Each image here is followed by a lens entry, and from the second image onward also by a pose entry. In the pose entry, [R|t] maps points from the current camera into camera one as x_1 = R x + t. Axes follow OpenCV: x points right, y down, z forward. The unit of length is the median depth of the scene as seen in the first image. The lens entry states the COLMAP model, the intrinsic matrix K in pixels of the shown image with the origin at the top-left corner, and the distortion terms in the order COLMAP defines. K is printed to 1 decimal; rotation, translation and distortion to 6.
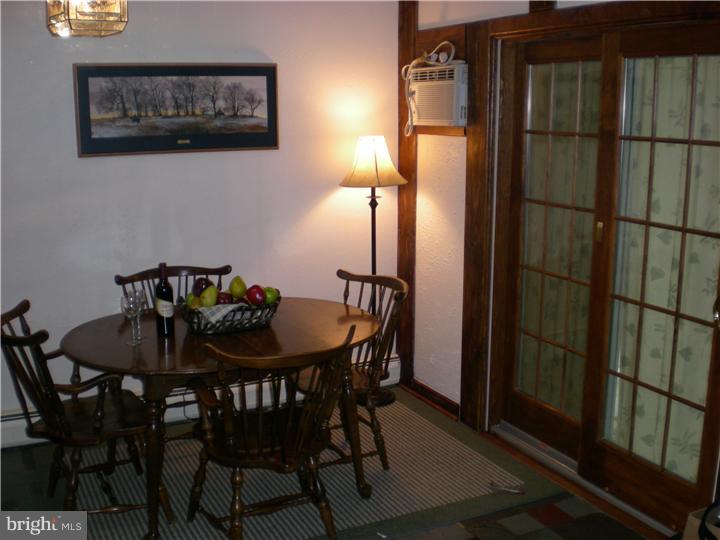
lens RADIAL K [[830.9, 0, 359.1], [0, 830.9, 274.3], [0, 0, 1]] dist [-0.114052, 0.000000]
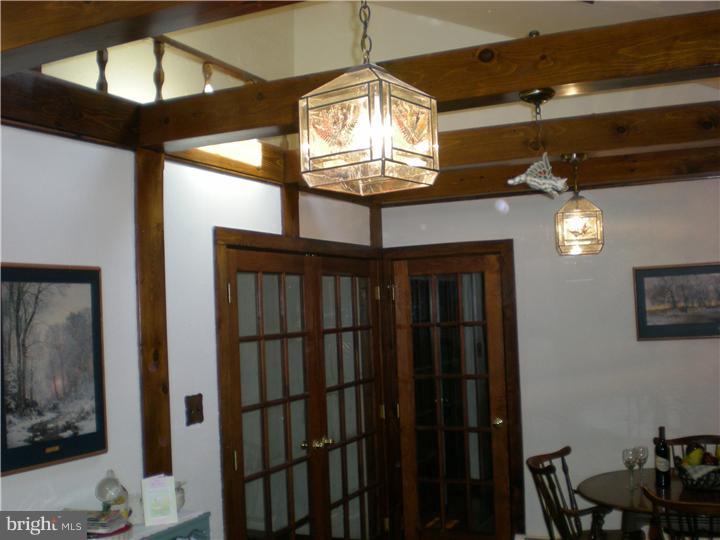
lens RADIAL K [[830.9, 0, 361.5], [0, 830.9, 269.2], [0, 0, 1]] dist [-0.114052, 0.000000]
pose [[0.625443, -0.061752, -0.777822, 0.378826], [-0.118404, 0.977808, -0.172837, 0.017473], [0.771234, 0.200197, 0.604252, -0.109848]]
